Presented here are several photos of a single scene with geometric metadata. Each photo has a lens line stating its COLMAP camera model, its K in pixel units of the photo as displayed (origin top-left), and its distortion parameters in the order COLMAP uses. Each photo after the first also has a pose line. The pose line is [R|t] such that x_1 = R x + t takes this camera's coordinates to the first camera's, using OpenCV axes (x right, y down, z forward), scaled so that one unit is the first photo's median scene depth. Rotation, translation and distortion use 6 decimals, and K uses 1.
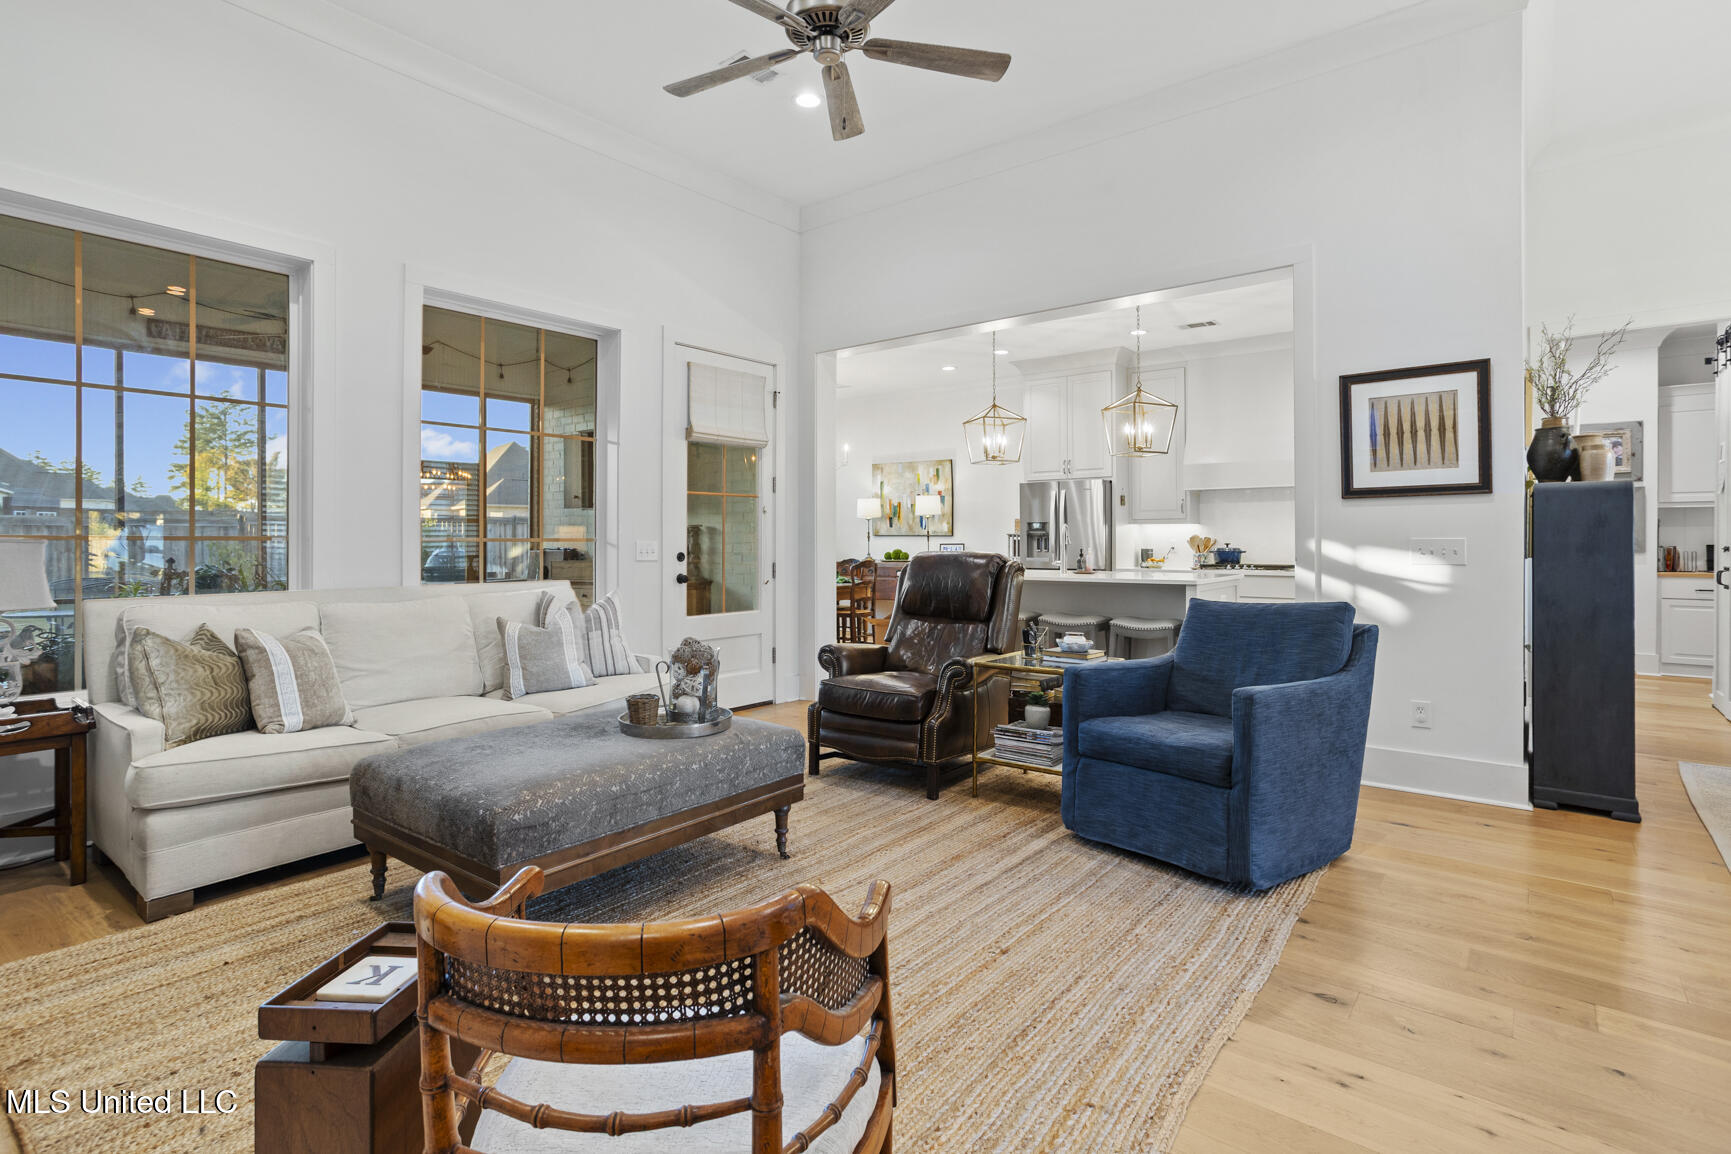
lens RADIAL K [[855.5, 0, 886.4], [0, 855.5, 532.8], [0, 0, 1]] dist [-0.006733, 0.003021]
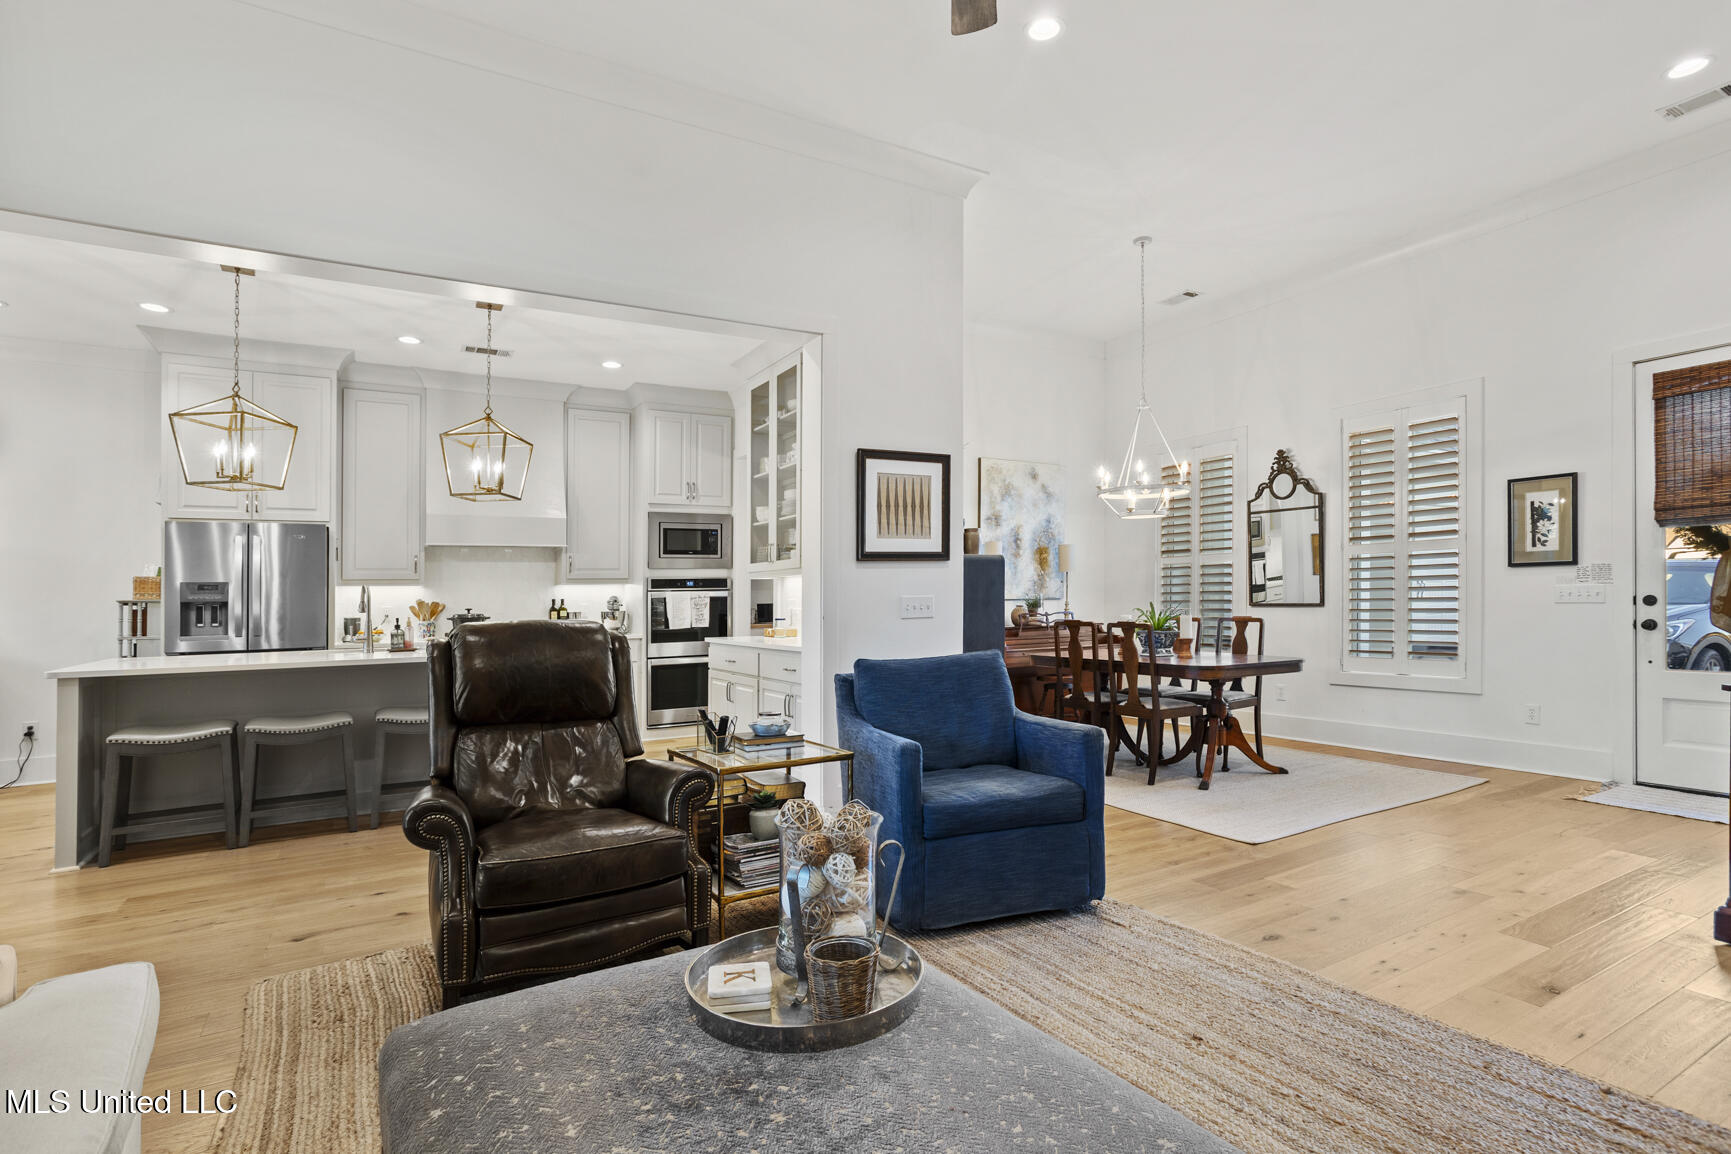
lens RADIAL K [[855.5, 0, 891.4], [0, 855.5, 601.0], [0, 0, 1]] dist [-0.006733, 0.003021]
pose [[0.349022, -0.005835, 0.937096, -0.495661], [0.007664, 0.999965, 0.003372, 0.009399], [-0.937083, 0.006005, 0.349054, 0.588019]]
